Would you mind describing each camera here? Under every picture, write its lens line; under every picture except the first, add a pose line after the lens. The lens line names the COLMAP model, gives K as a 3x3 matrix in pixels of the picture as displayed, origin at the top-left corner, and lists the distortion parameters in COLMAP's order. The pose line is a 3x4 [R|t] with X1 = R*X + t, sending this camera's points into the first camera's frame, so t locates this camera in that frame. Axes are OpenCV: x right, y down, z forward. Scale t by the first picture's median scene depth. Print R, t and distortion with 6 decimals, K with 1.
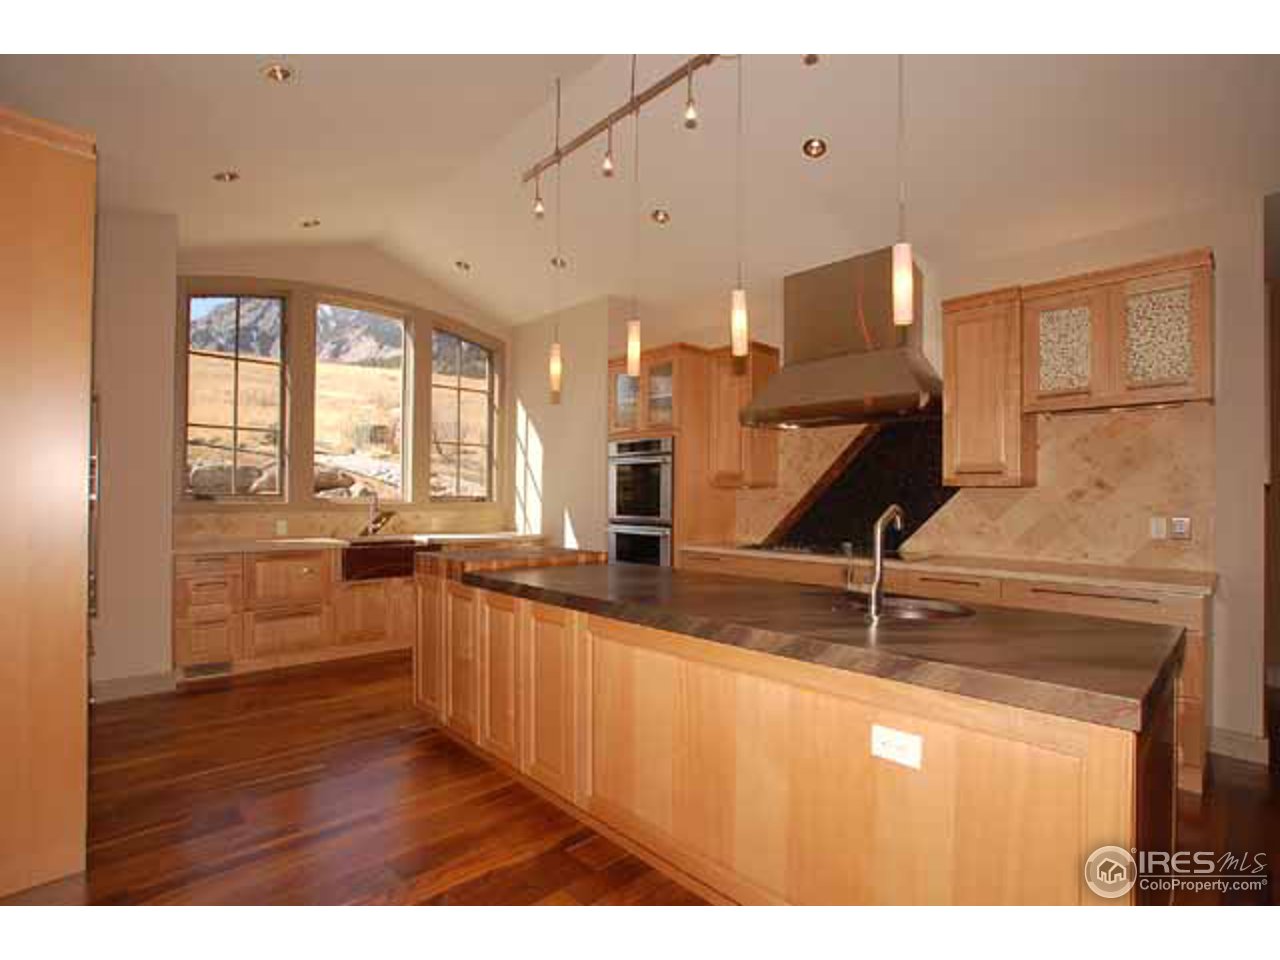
lens RADIAL K [[660.1, 0, 639.7], [0, 660.1, 495.0], [0, 0, 1]] dist [0.000641, 0.000079]
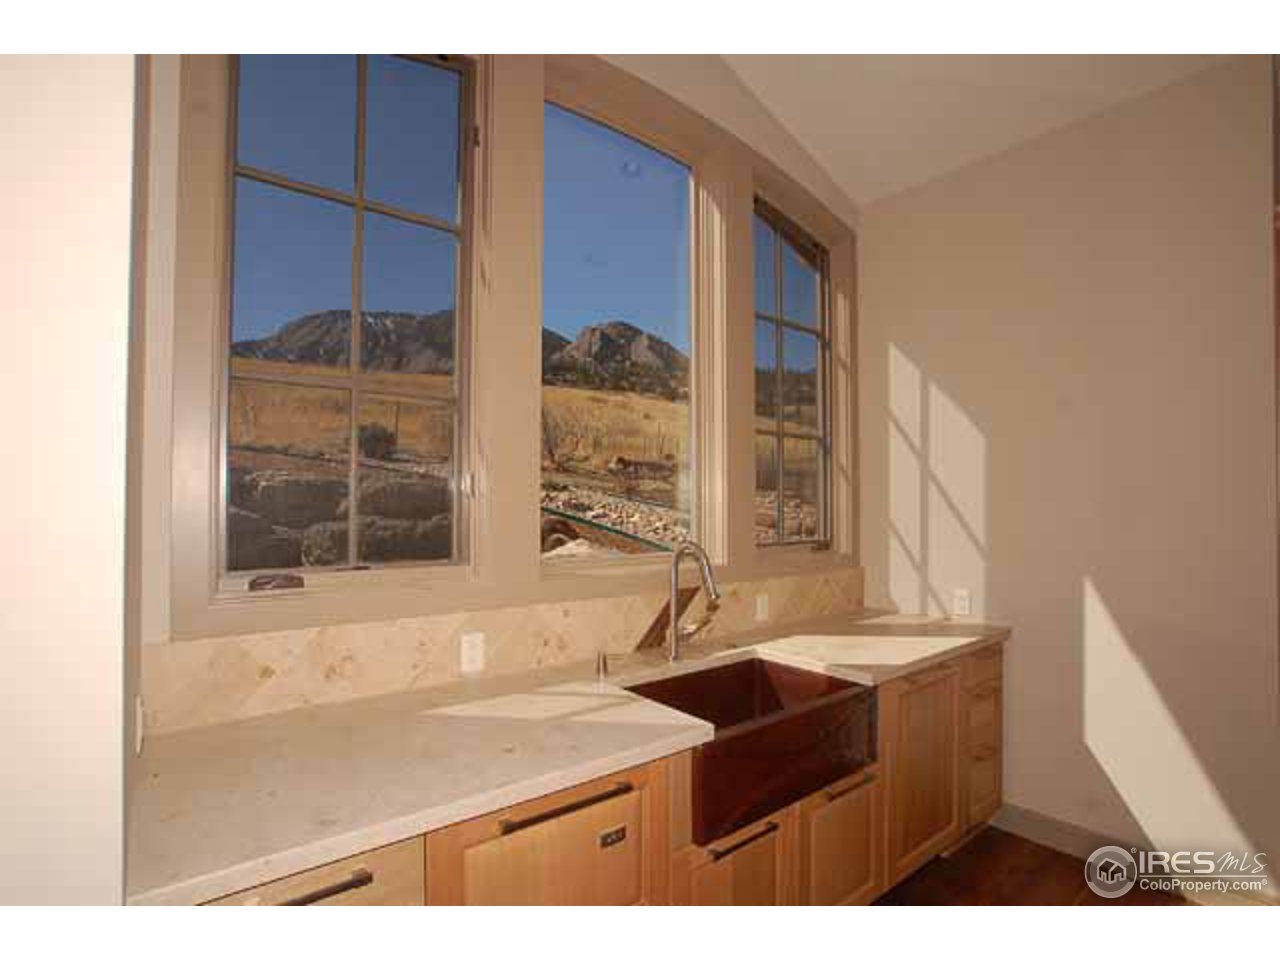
lens RADIAL K [[640.7, 0, 640.0], [0, 640.7, 480.0], [0, 0, 1]] dist [-0.000555, -0.000052]
pose [[0.997945, -0.012267, -0.062896, -0.356375], [0.010357, 0.999478, -0.030598, -0.031494], [0.063239, 0.029884, 0.997551, 0.534444]]
